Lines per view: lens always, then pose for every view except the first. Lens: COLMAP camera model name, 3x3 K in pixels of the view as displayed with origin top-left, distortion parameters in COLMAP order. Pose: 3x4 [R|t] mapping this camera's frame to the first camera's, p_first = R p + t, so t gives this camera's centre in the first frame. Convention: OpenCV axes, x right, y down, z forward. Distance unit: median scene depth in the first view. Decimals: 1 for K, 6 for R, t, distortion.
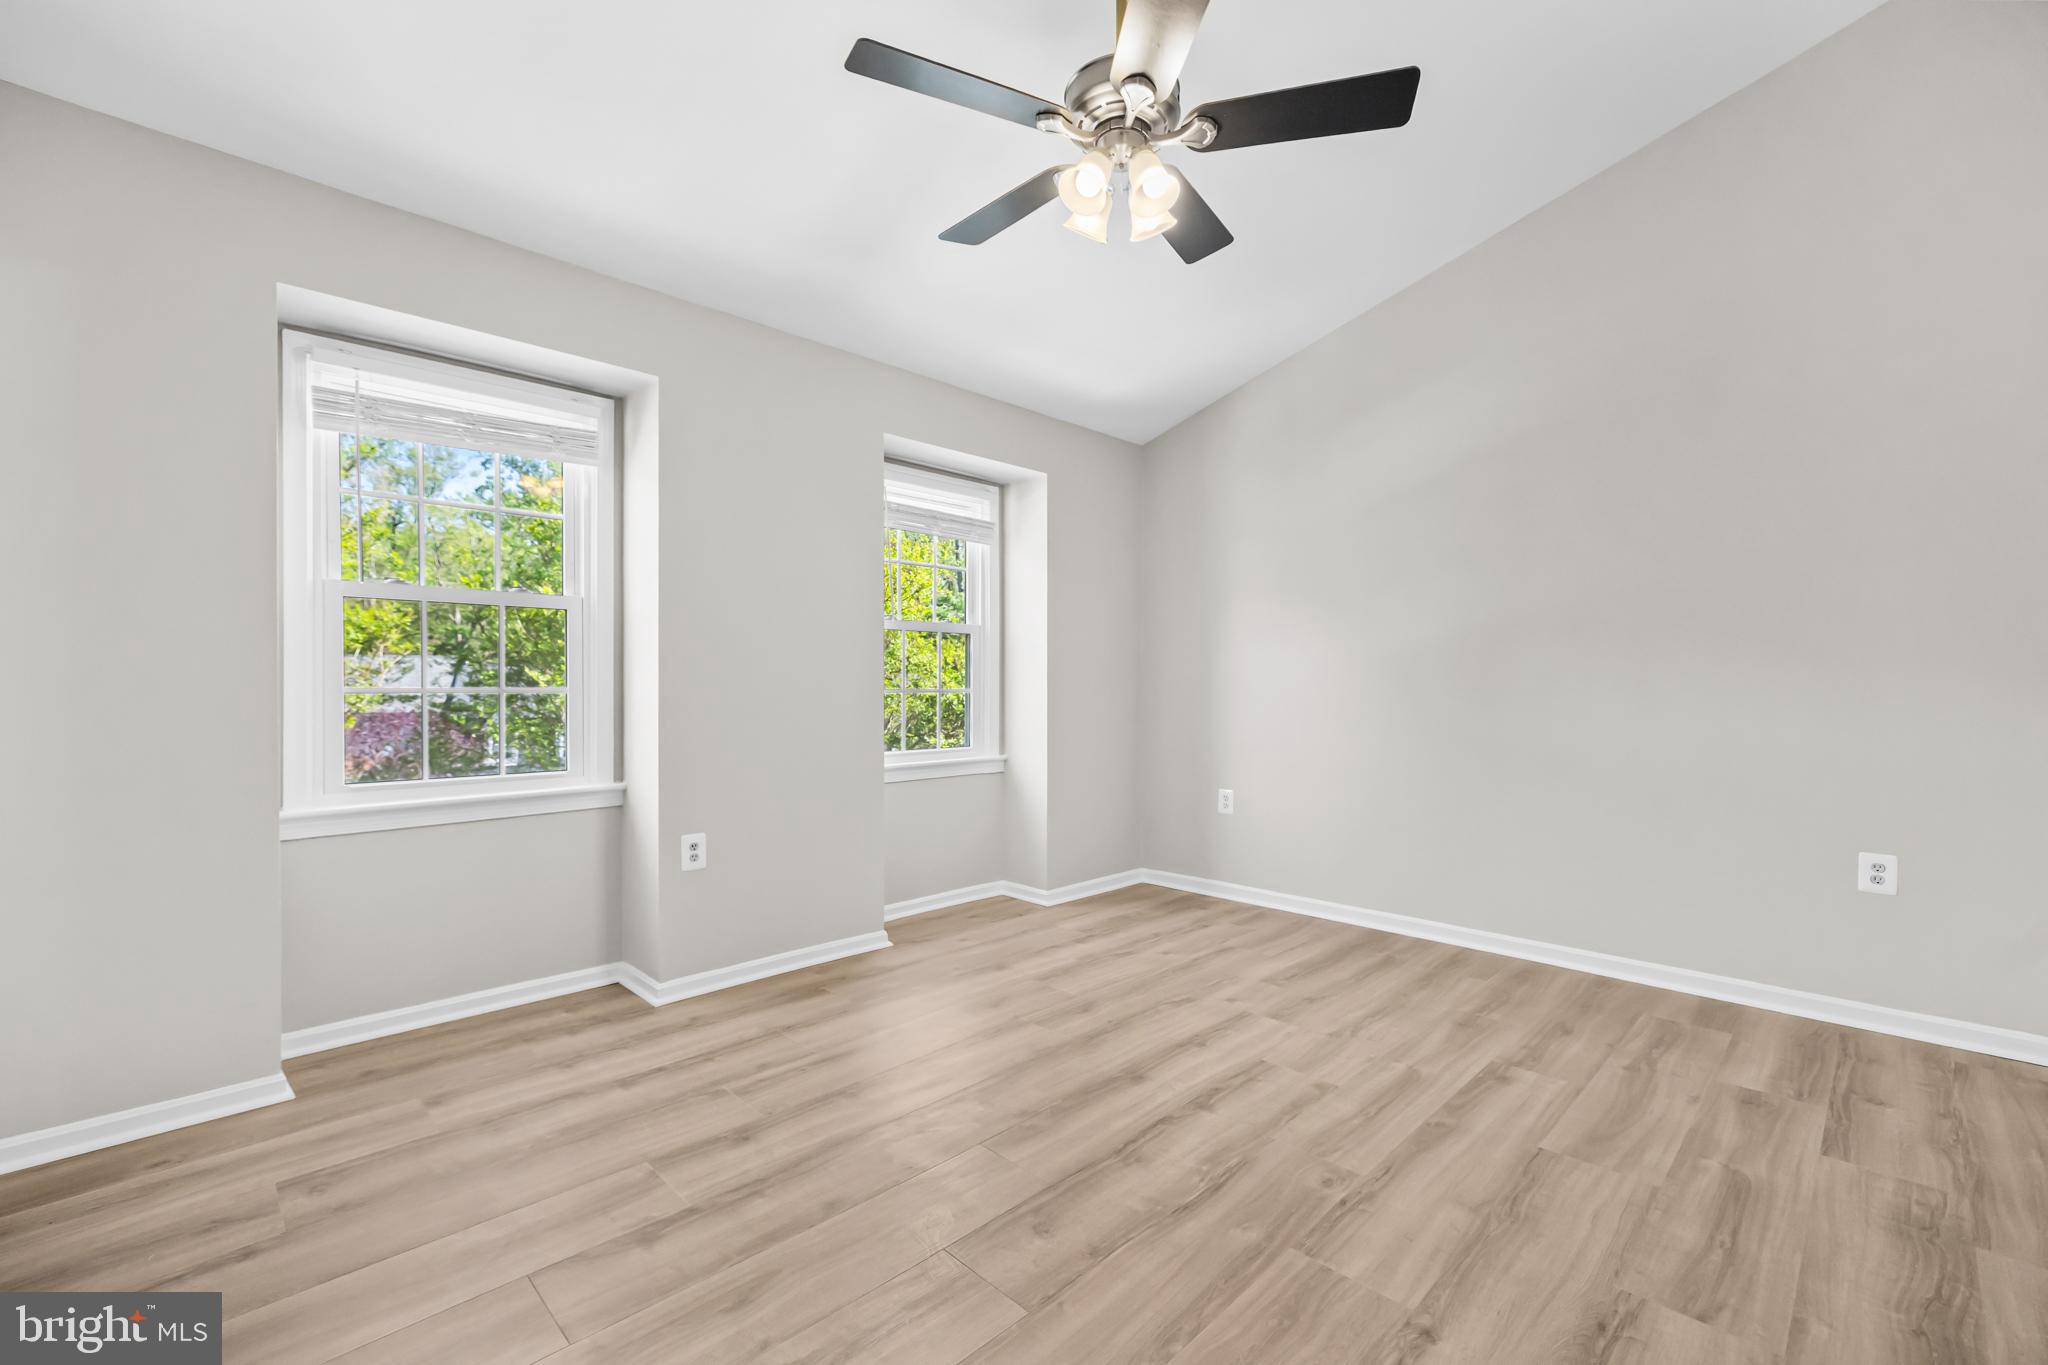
lens RADIAL K [[879.5, 0, 1020.9], [0, 879.5, 663.2], [0, 0, 1]] dist [0.003424, -0.000323]
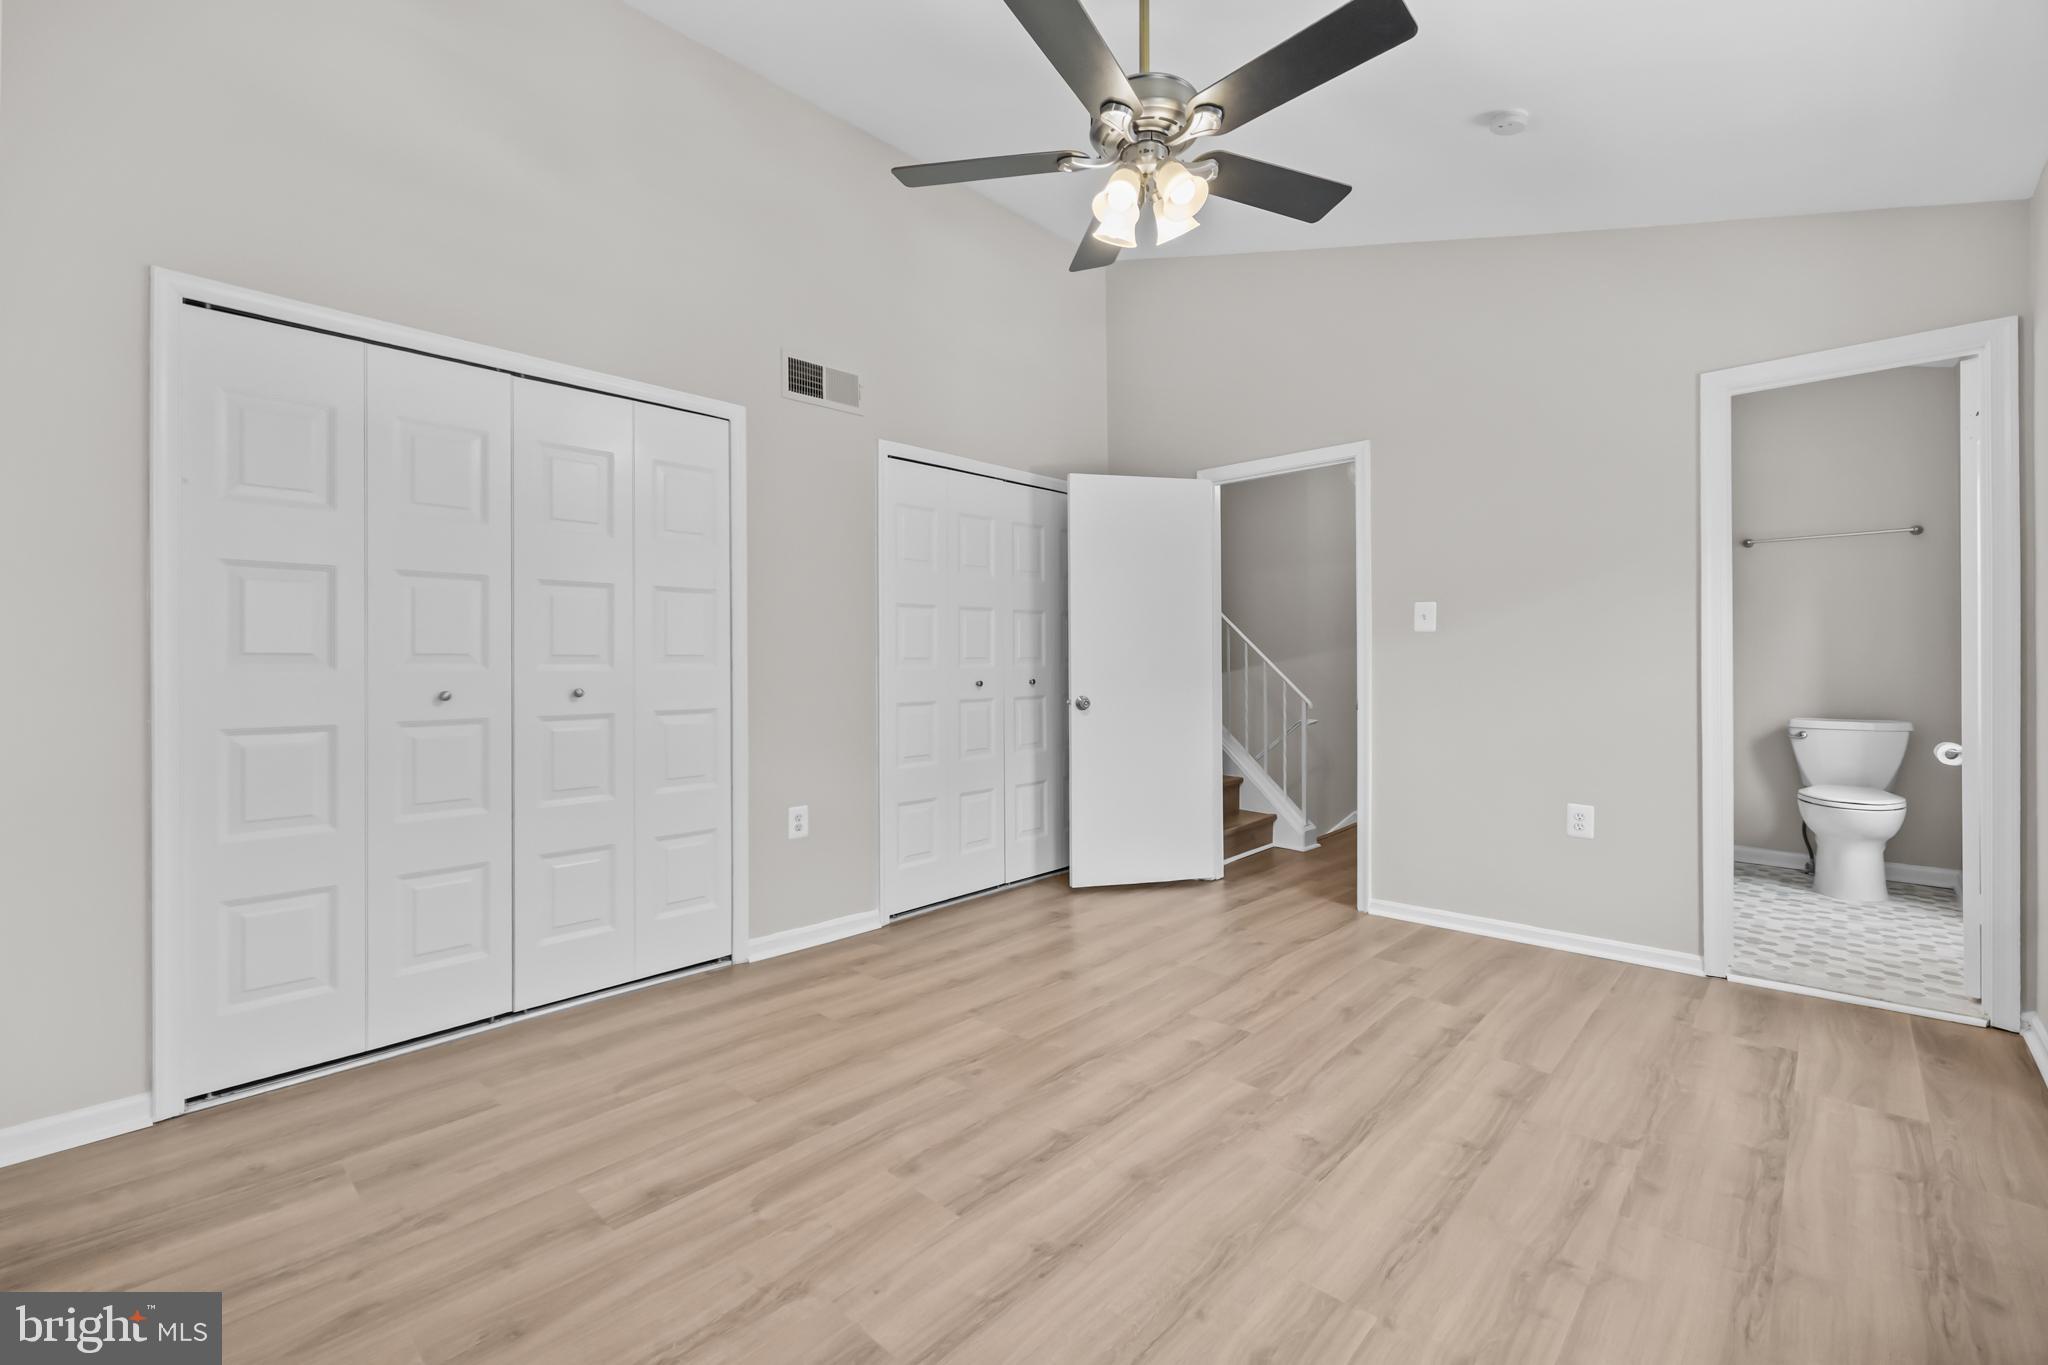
lens RADIAL K [[879.5, 0, 1020.9], [0, 879.5, 663.2], [0, 0, 1]] dist [0.003424, -0.000323]
pose [[-0.999240, 0.003397, -0.038837, 0.295389], [0.004511, 0.999580, -0.028619, 0.049111], [0.038723, -0.028773, -0.998836, 1.992089]]
